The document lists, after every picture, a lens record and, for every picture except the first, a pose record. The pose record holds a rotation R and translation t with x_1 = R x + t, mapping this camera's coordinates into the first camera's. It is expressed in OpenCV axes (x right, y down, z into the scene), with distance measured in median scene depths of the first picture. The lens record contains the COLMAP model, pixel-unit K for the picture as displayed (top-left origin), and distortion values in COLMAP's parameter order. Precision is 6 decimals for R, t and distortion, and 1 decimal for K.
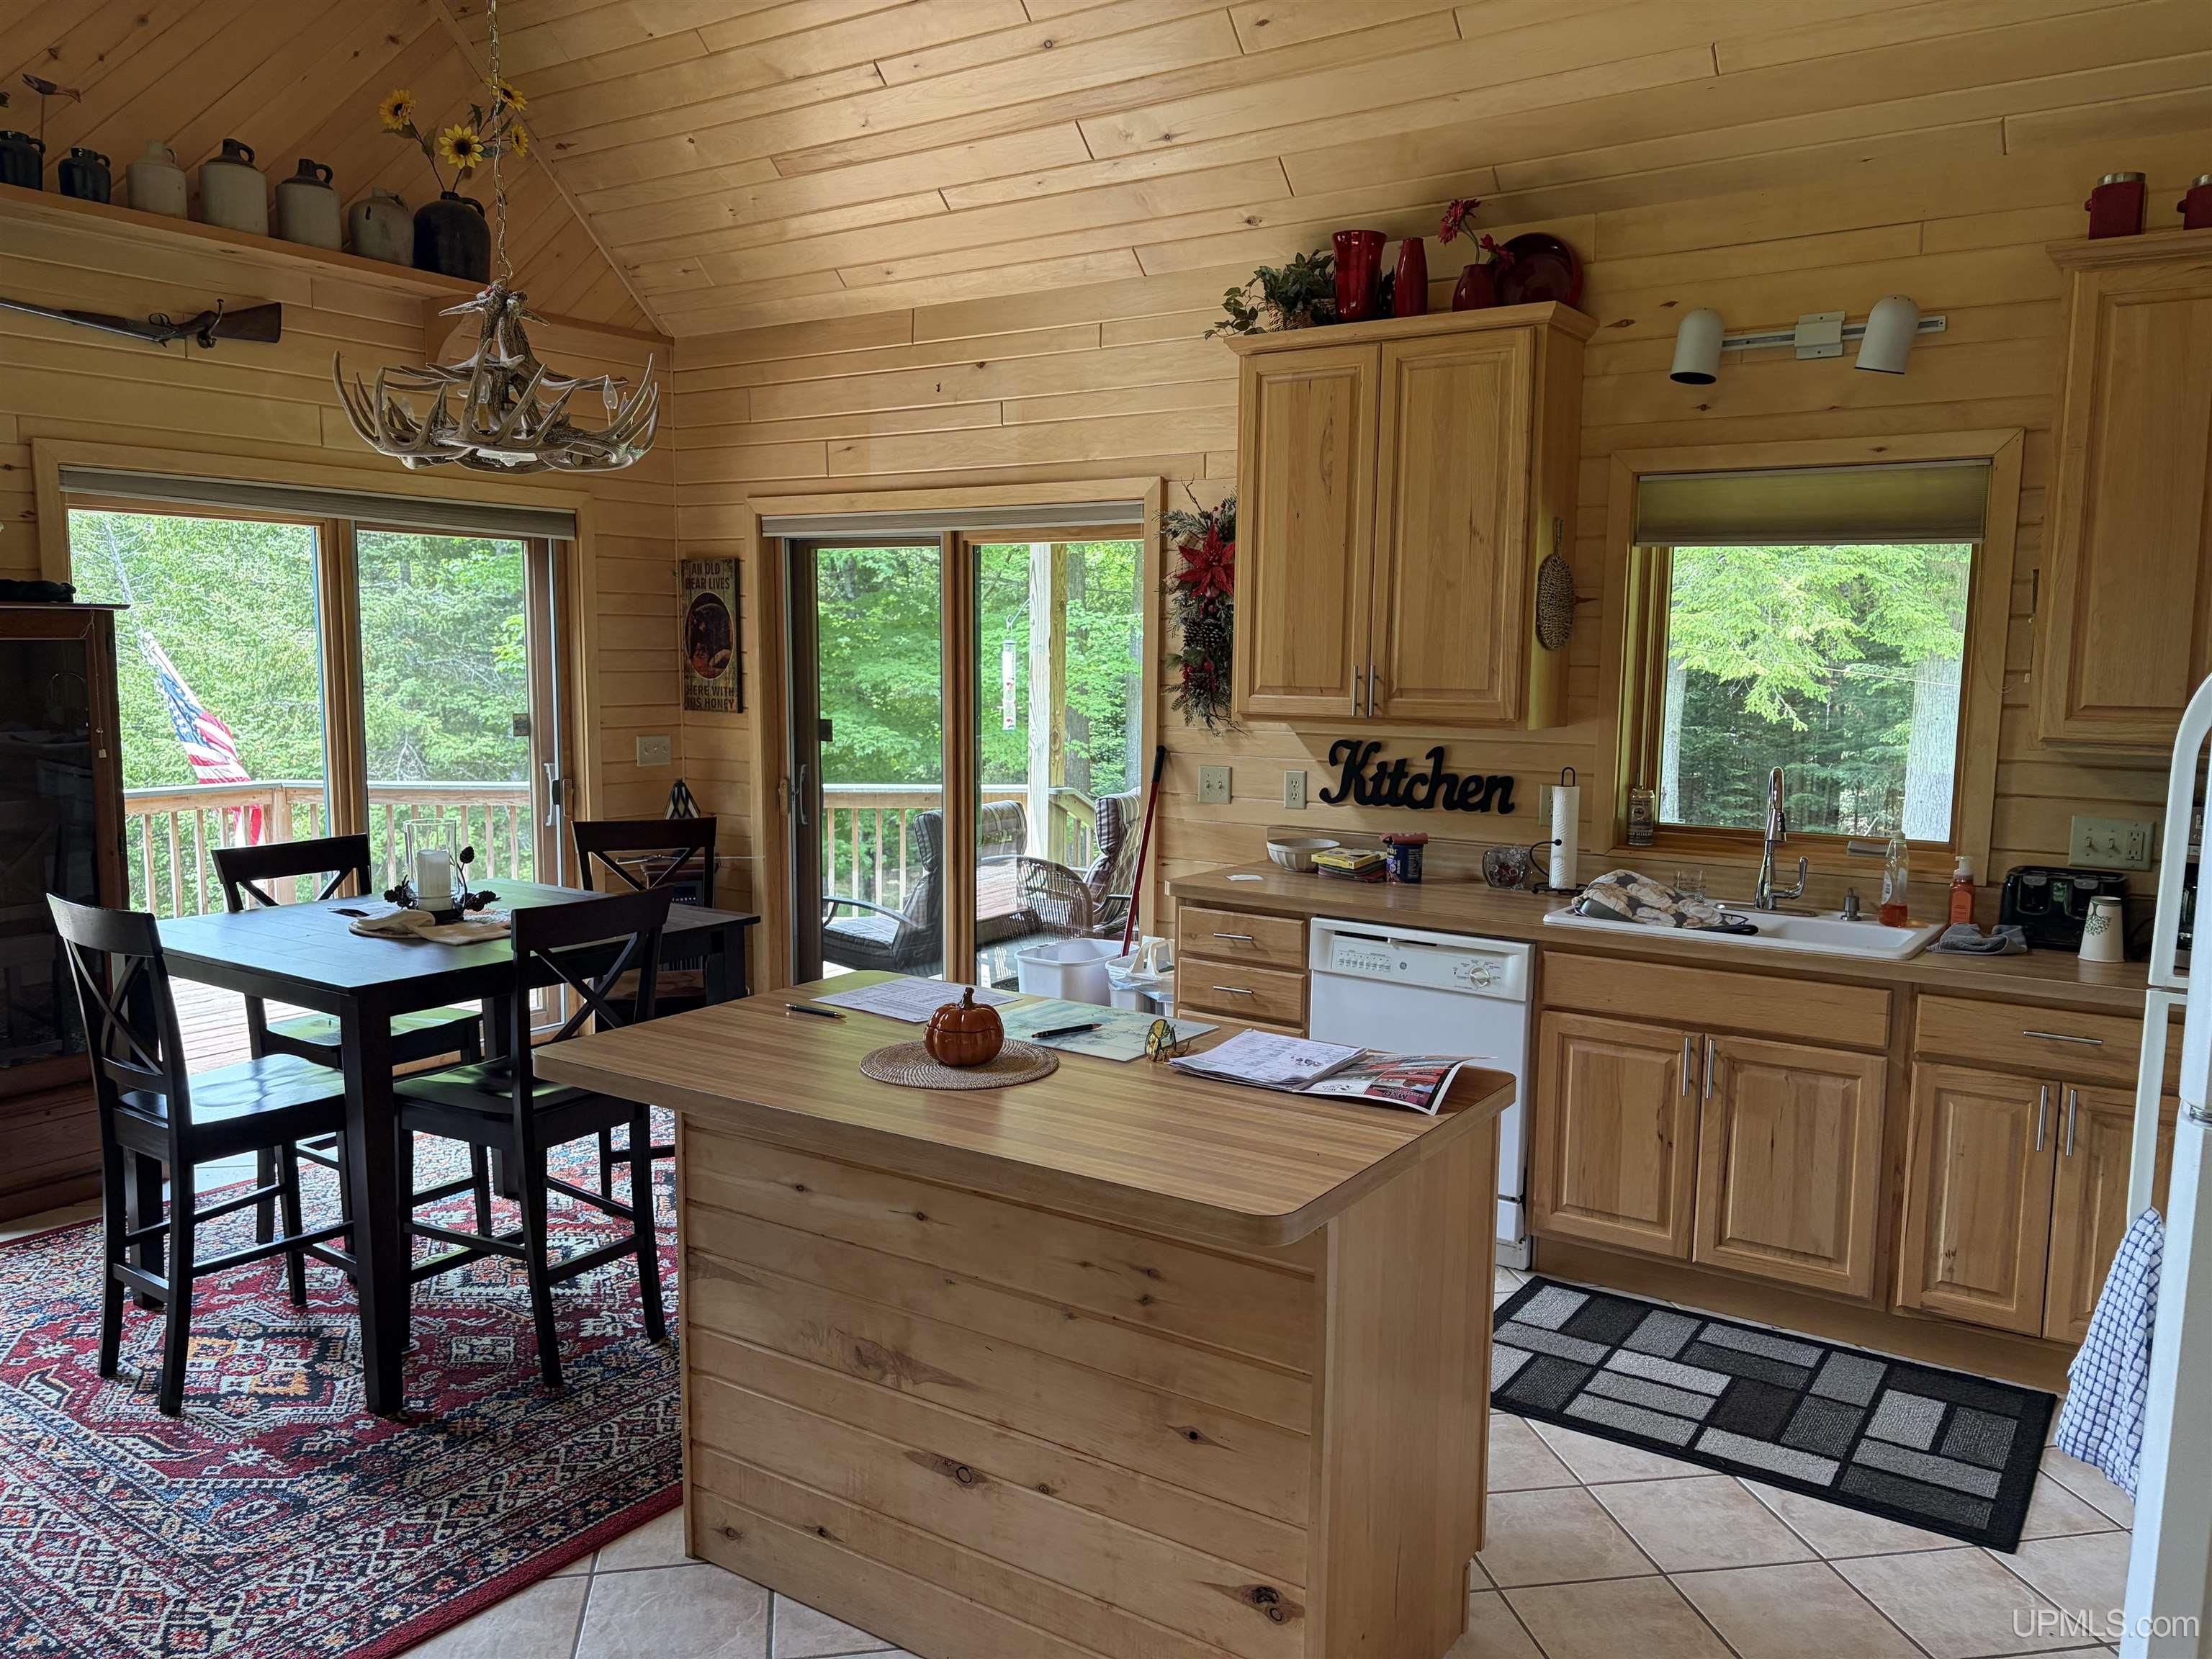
lens RADIAL K [[1663.4, 0, 1114.3], [0, 1663.4, 846.1], [0, 0, 1]] dist [0.055519, -0.057571]
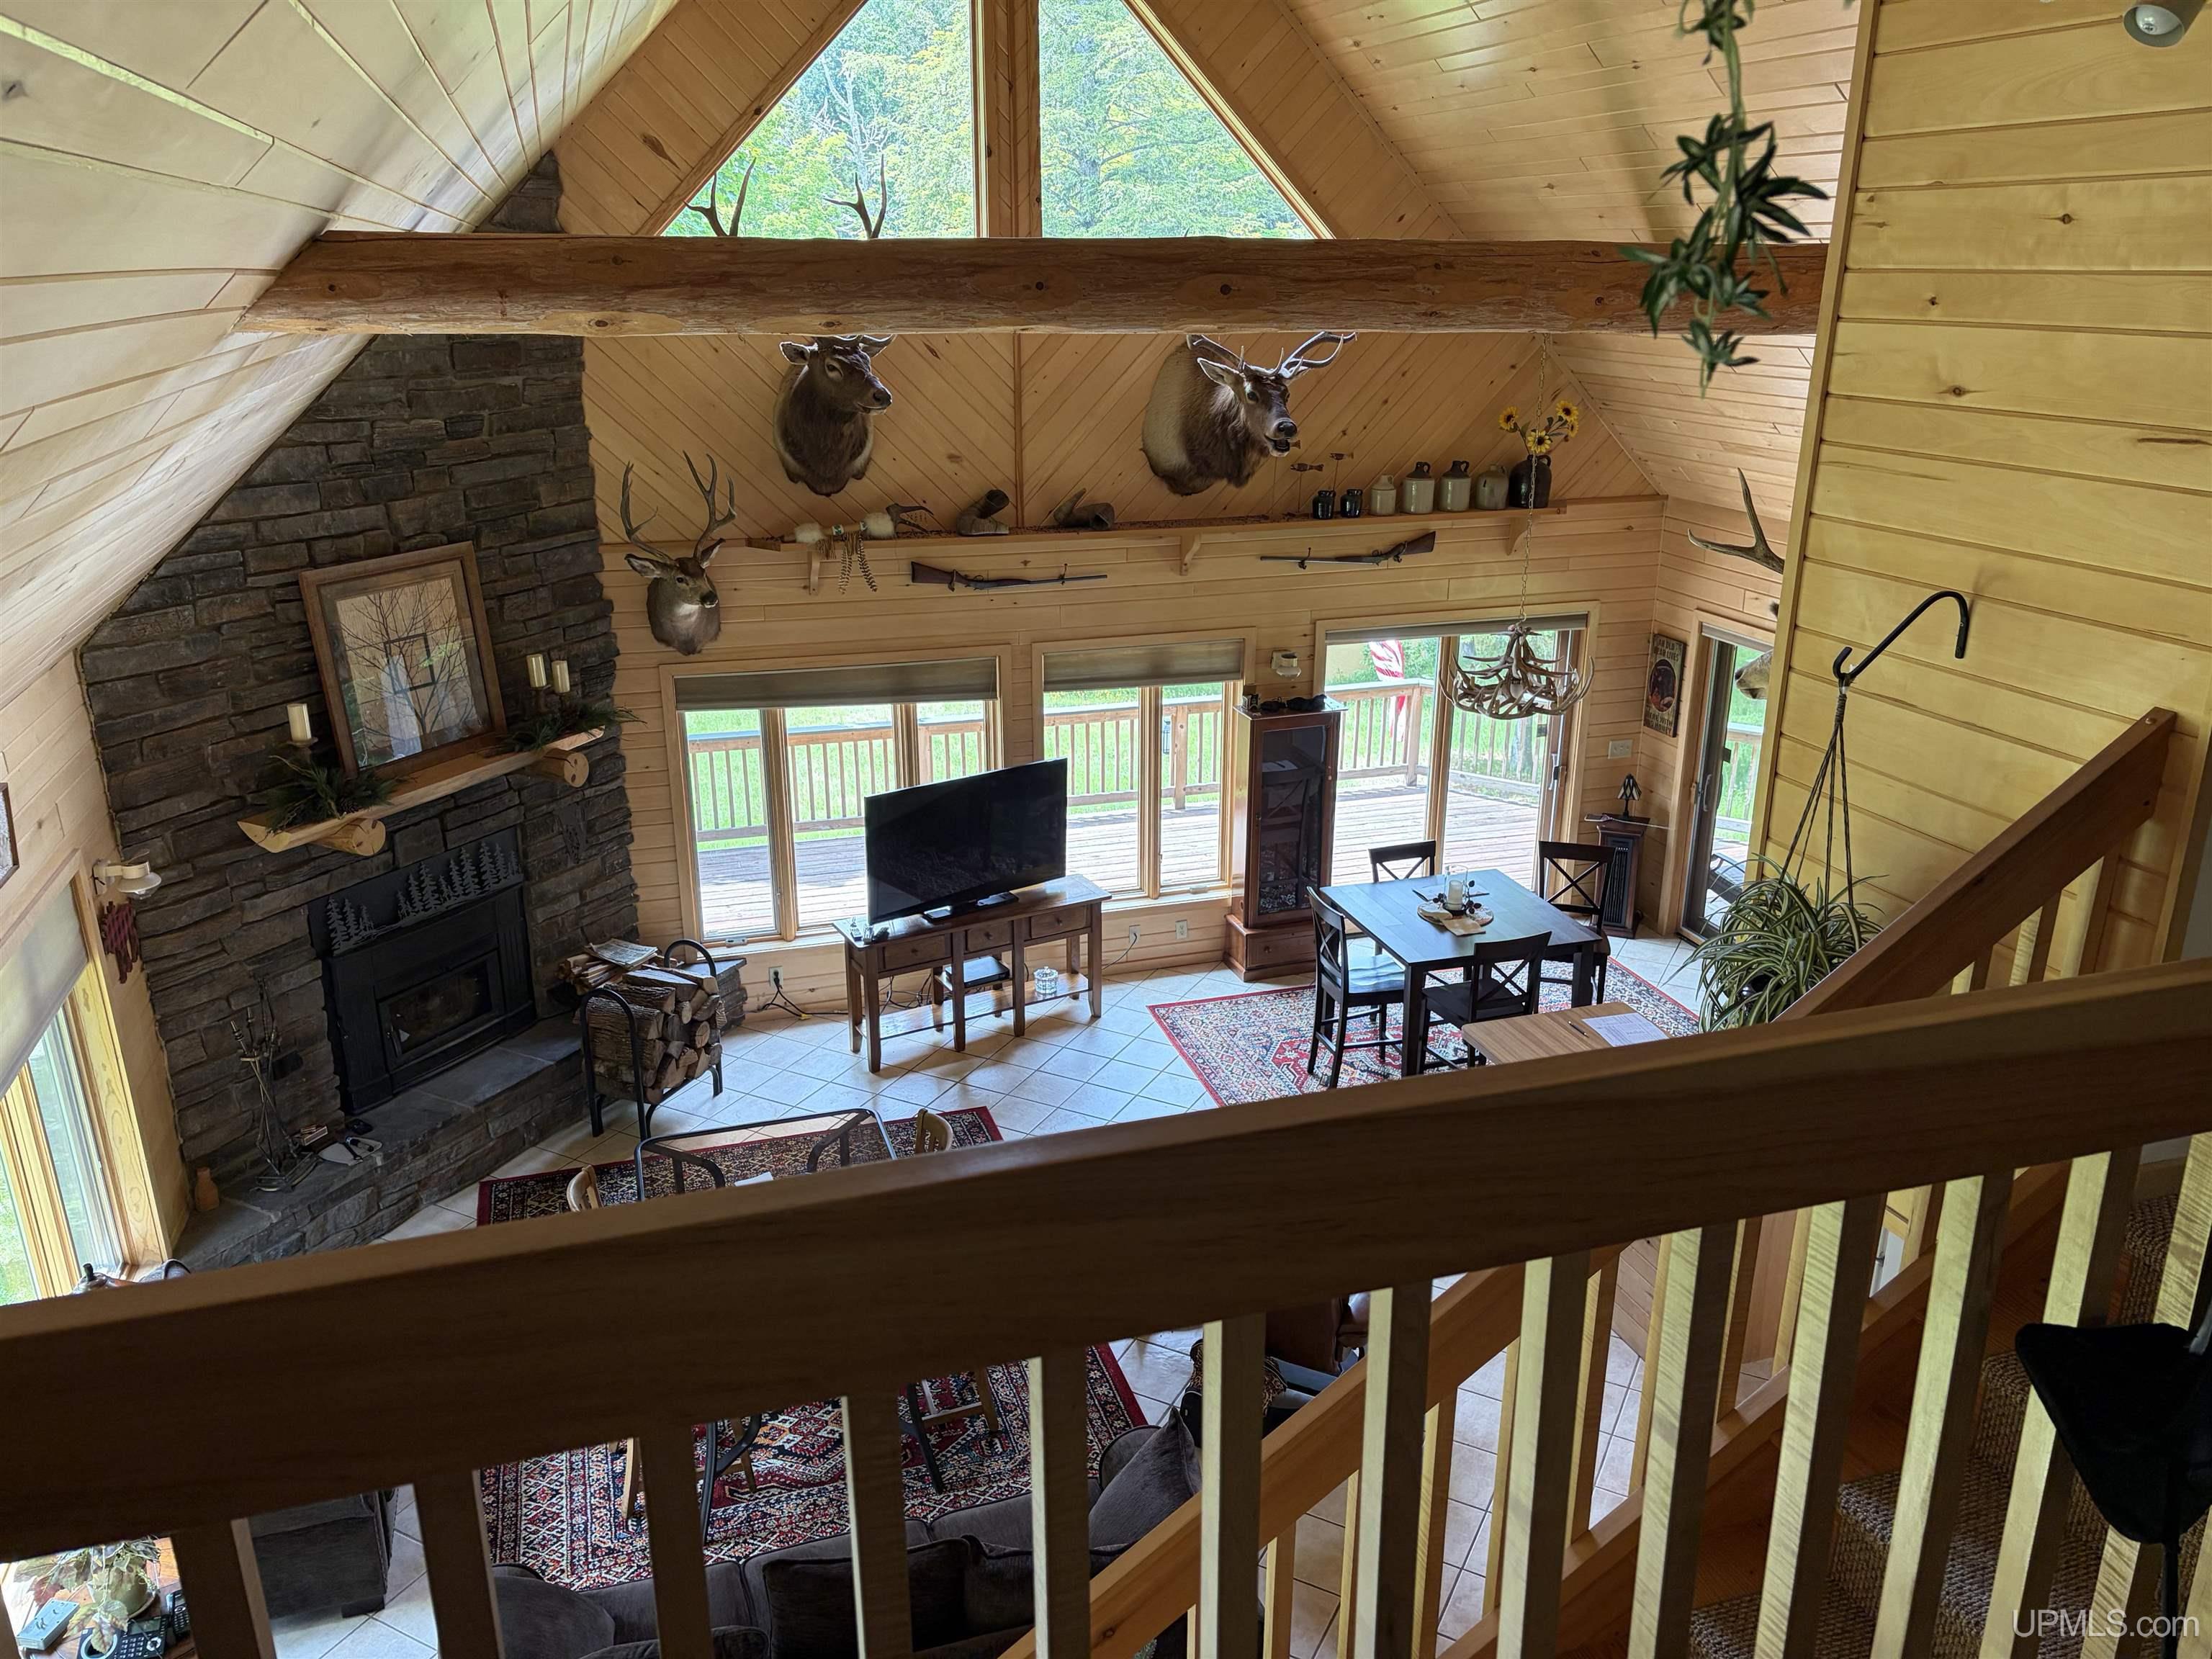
lens RADIAL K [[1663.4, 0, 1104.7], [0, 1663.4, 873.9], [0, 0, 1]] dist [0.055519, -0.057571]
pose [[0.790533, 0.197238, -0.579788, 0.348727], [-0.064899, 0.968368, 0.240940, -0.356529], [0.608971, -0.152843, 0.778328, -0.692909]]
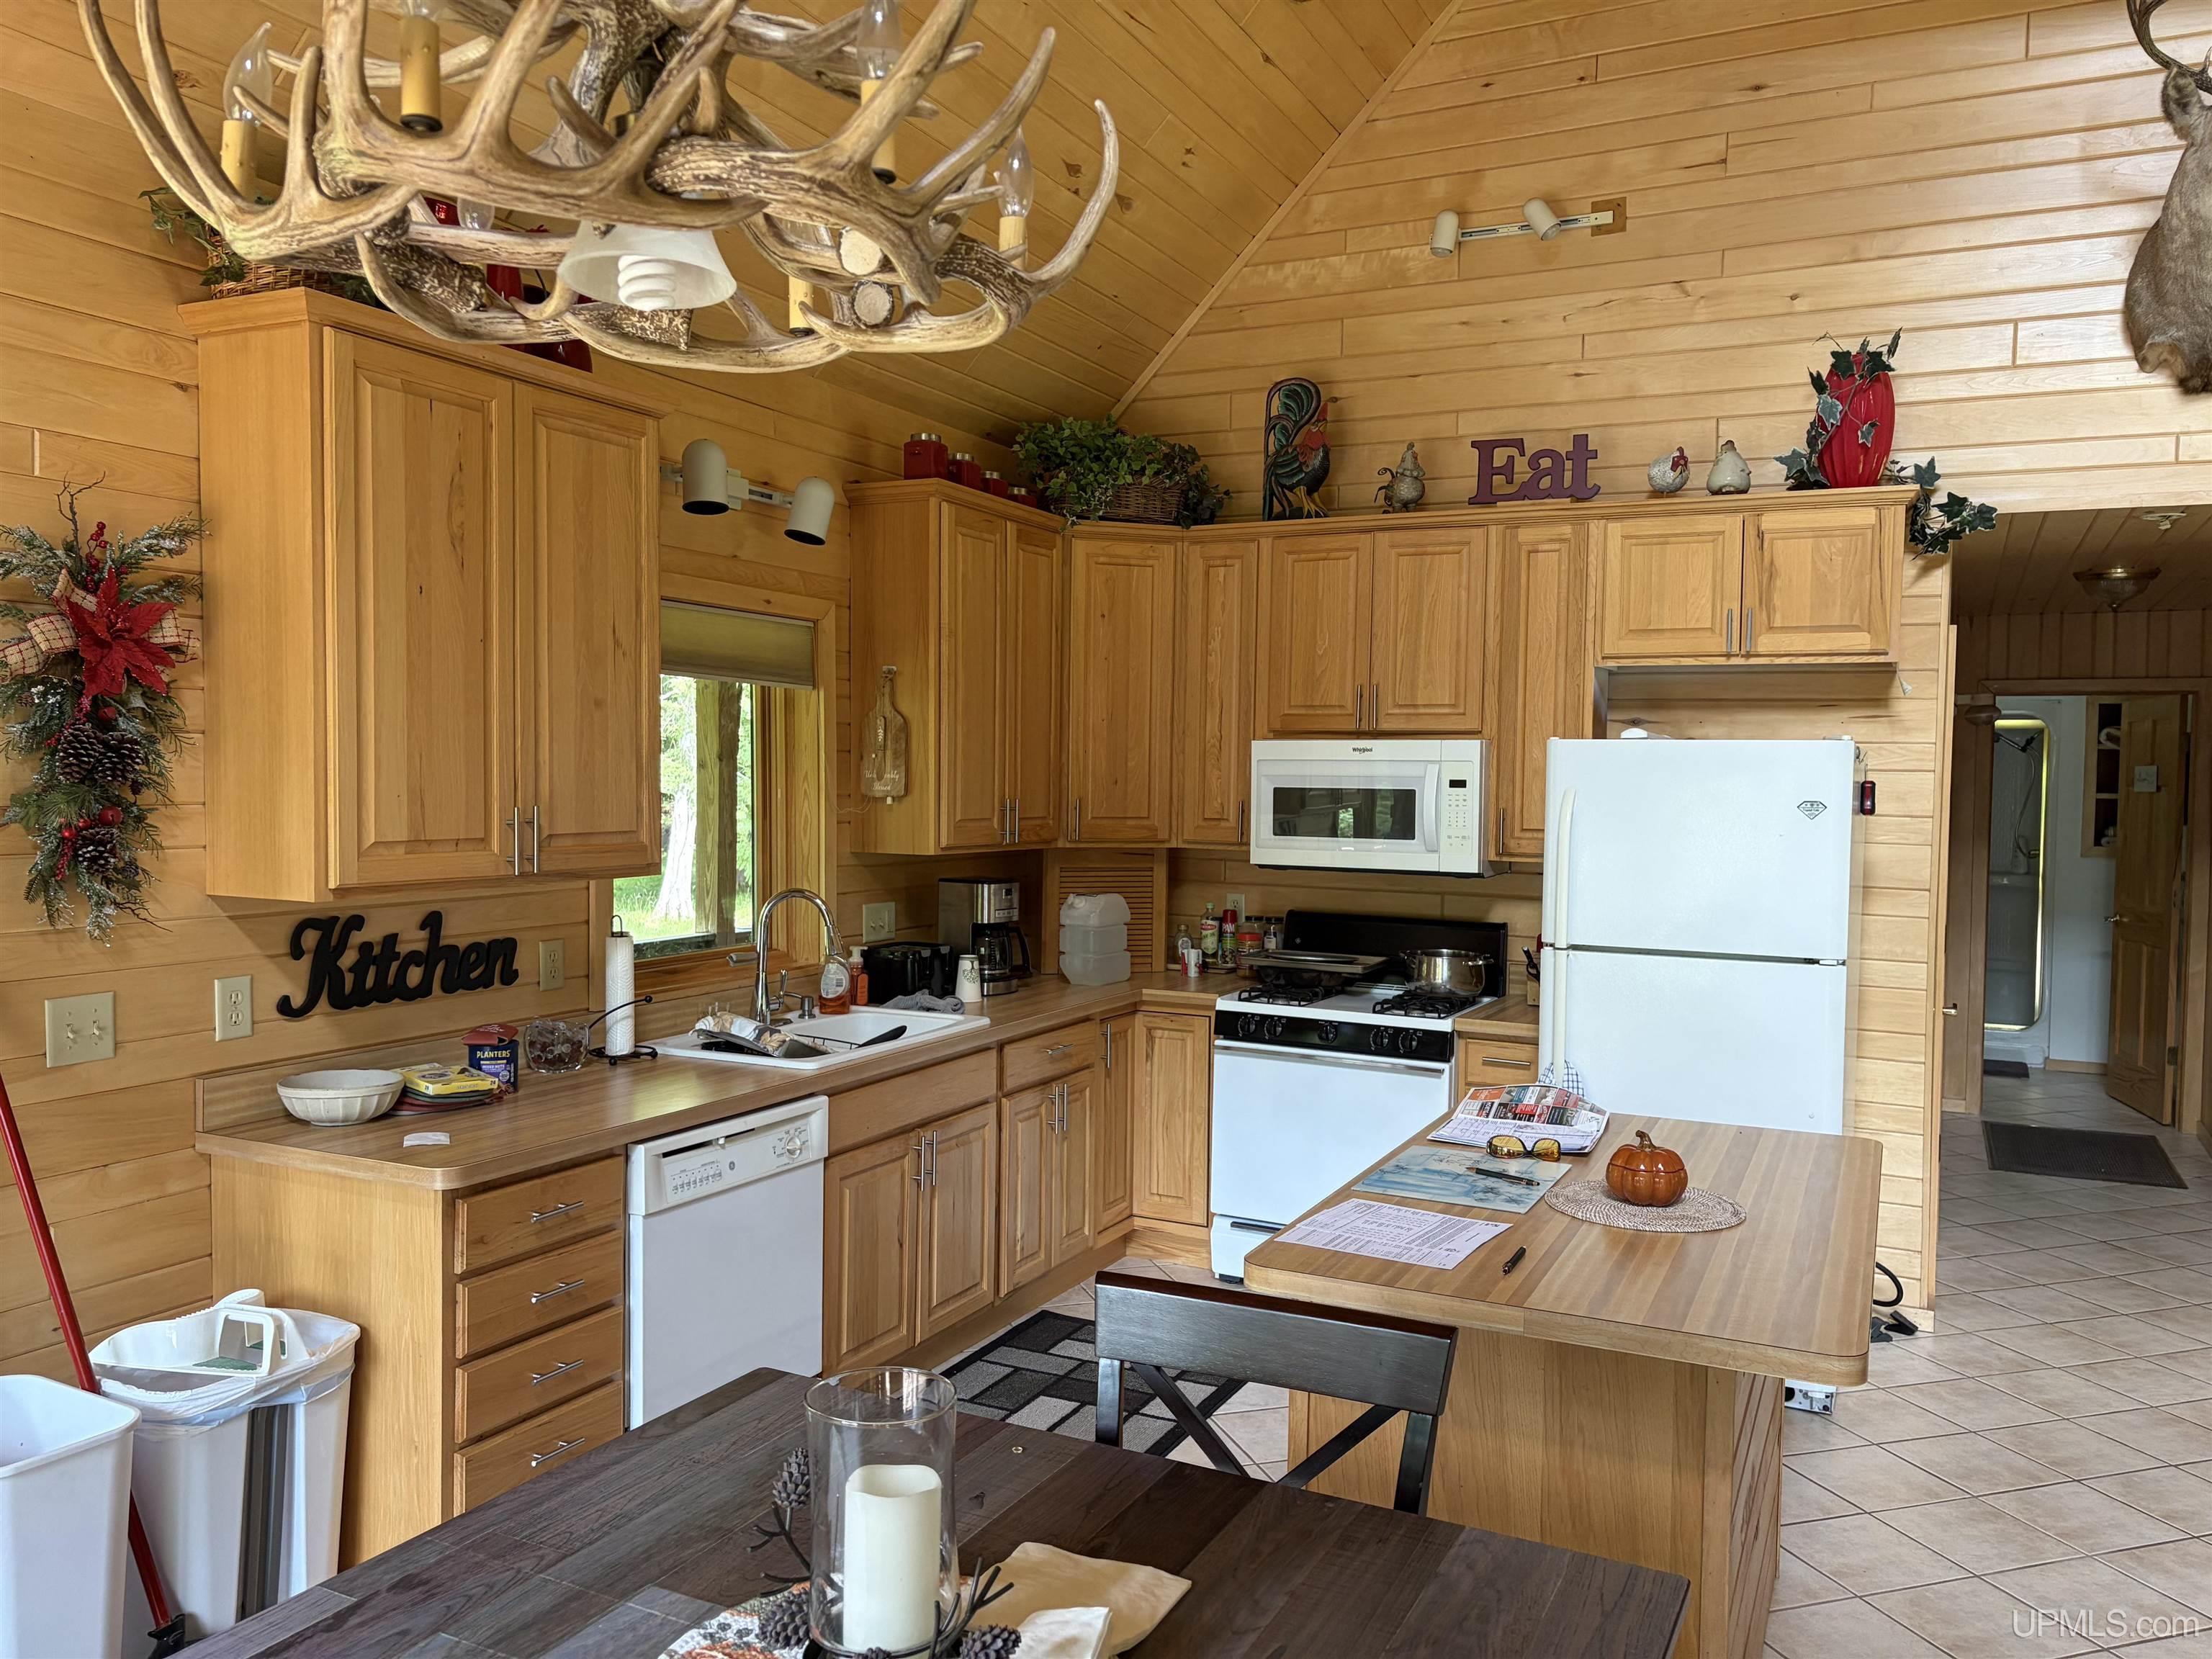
lens RADIAL K [[1663.4, 0, 1118.7], [0, 1663.4, 836.1], [0, 0, 1]] dist [0.055519, -0.057571]
pose [[-0.143229, -0.052175, 0.988313, -0.596360], [0.105483, 0.992116, 0.067663, -0.113054], [-0.984052, 0.113942, -0.136596, 0.808835]]
